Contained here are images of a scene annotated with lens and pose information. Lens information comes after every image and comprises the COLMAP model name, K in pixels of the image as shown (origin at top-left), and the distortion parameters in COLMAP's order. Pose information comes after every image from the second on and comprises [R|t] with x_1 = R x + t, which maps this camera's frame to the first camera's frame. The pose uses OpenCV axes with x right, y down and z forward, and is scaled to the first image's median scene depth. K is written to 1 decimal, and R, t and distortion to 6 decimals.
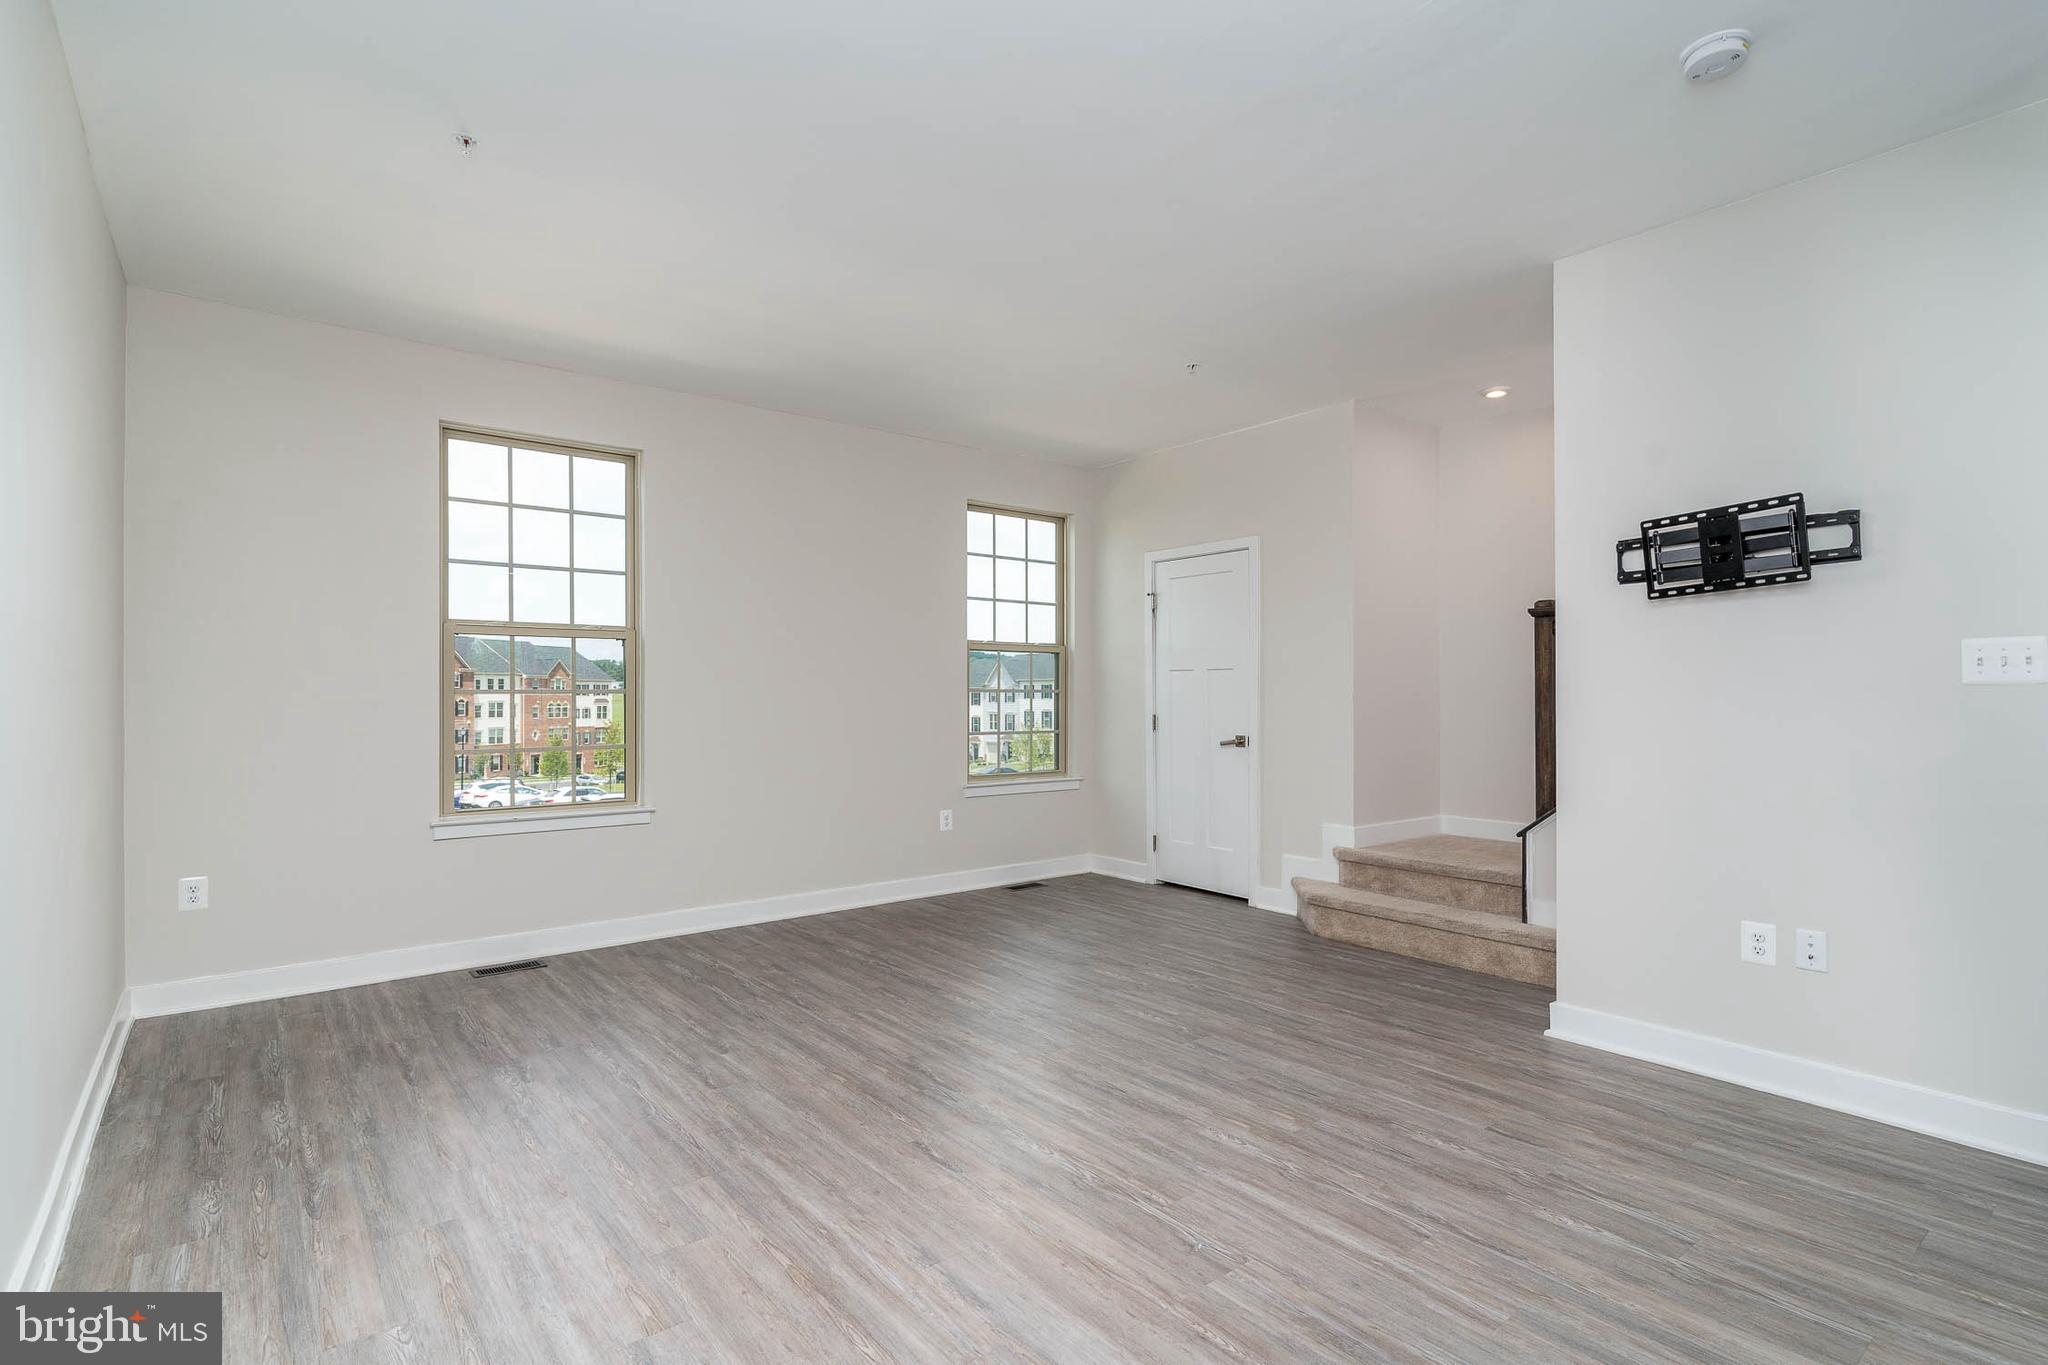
lens RADIAL K [[995.5, 0, 1034.2], [0, 995.5, 692.6], [0, 0, 1]] dist [-0.000384, 0.000106]
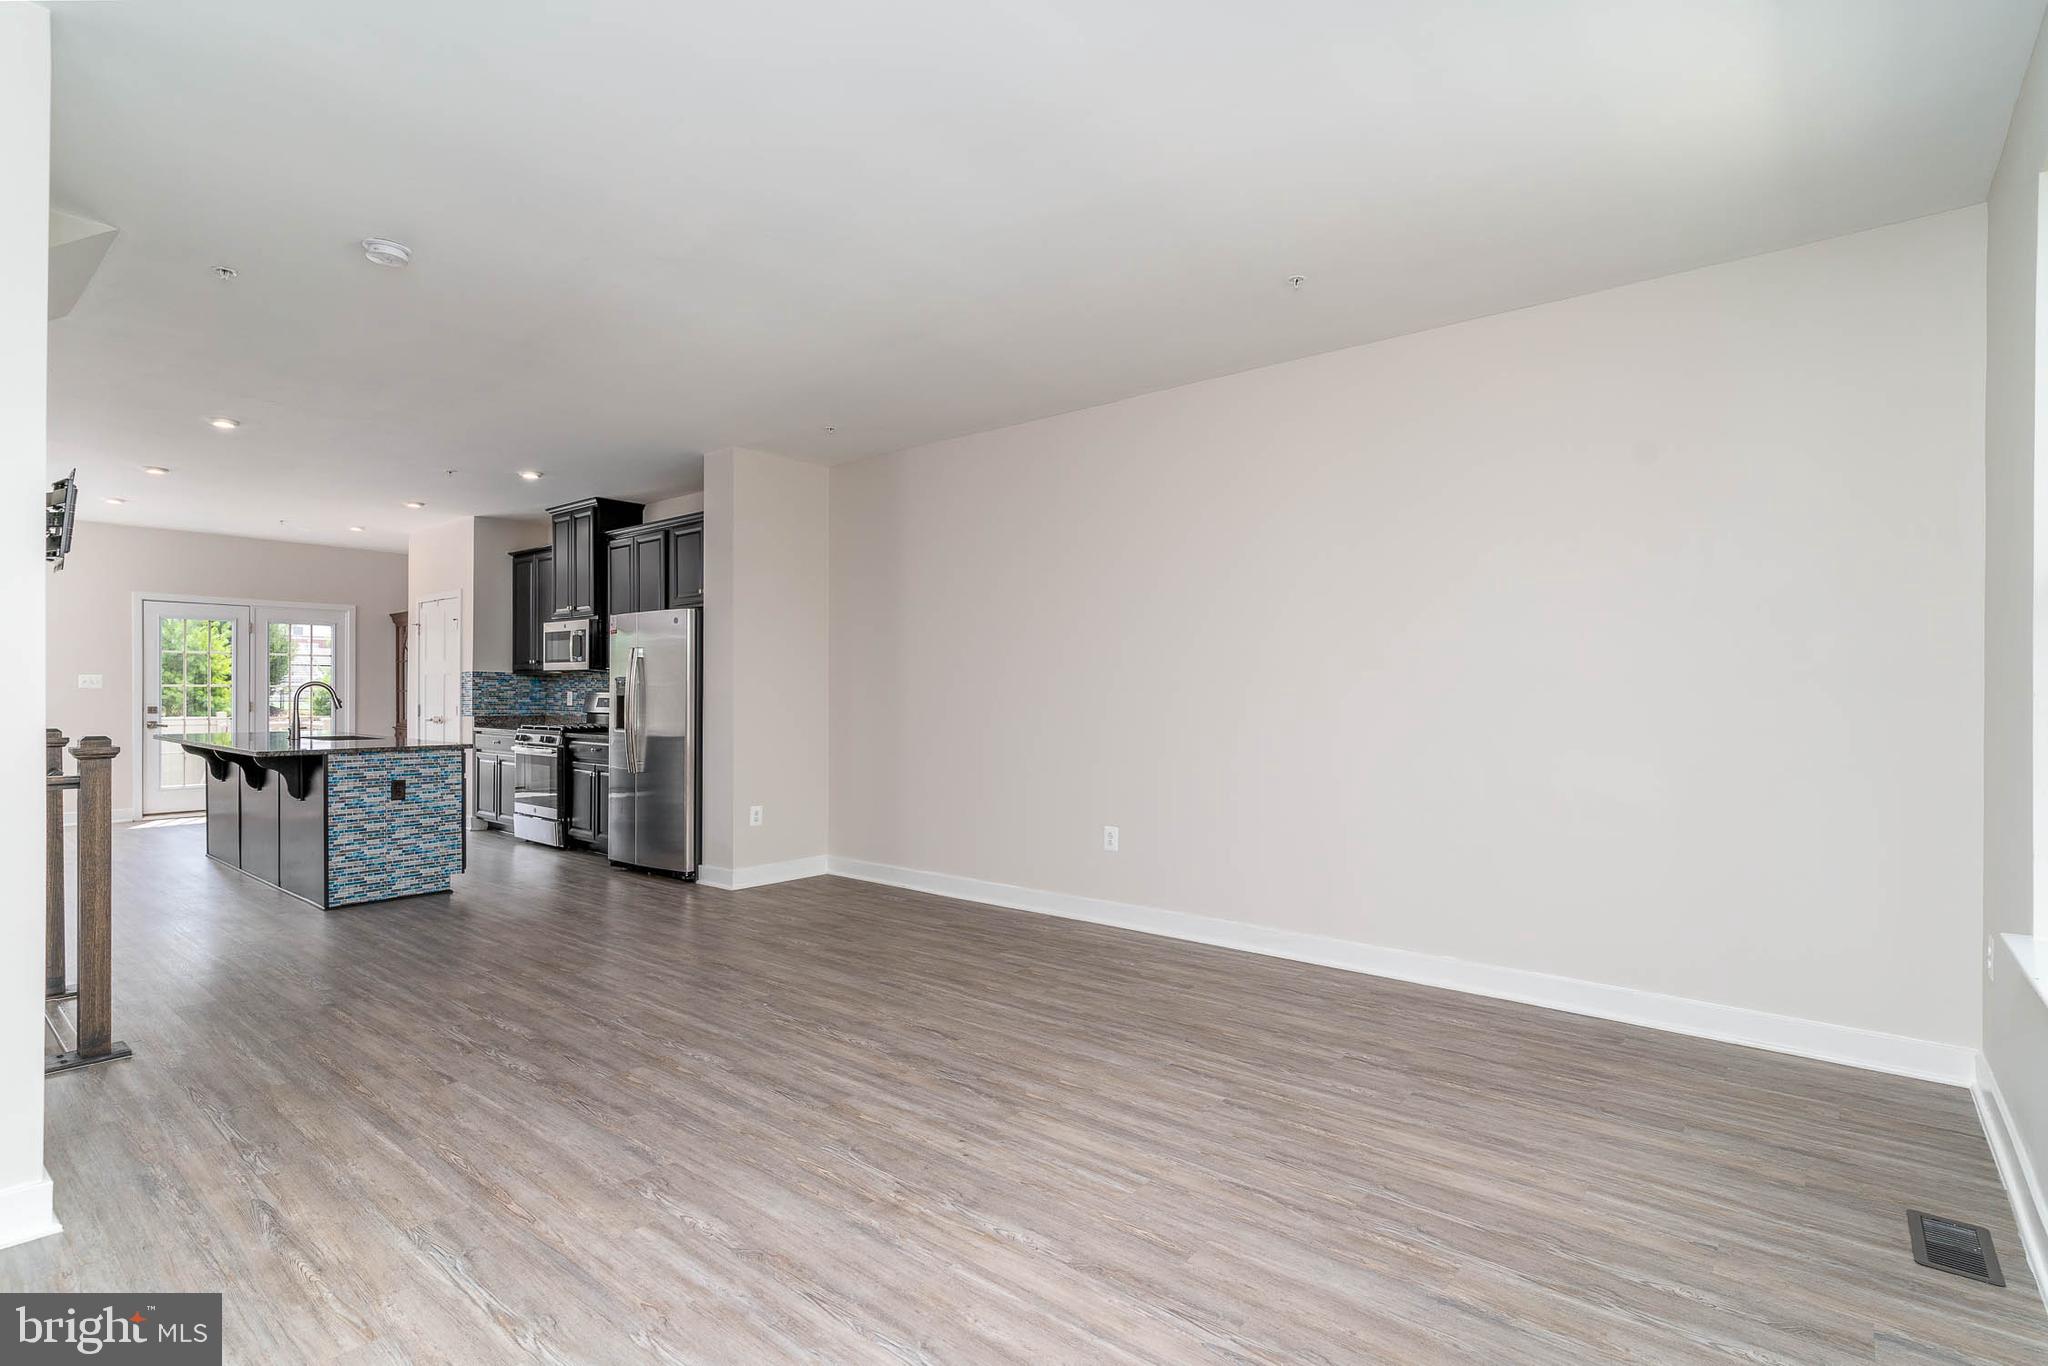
lens RADIAL K [[995.5, 0, 1034.2], [0, 995.5, 693.1], [0, 0, 1]] dist [-0.000384, 0.000106]
pose [[-0.979576, -0.002429, -0.201061, 0.040144], [-0.002025, 0.999995, -0.002217, 0.001448], [0.201066, -0.001765, -0.979576, 2.095292]]
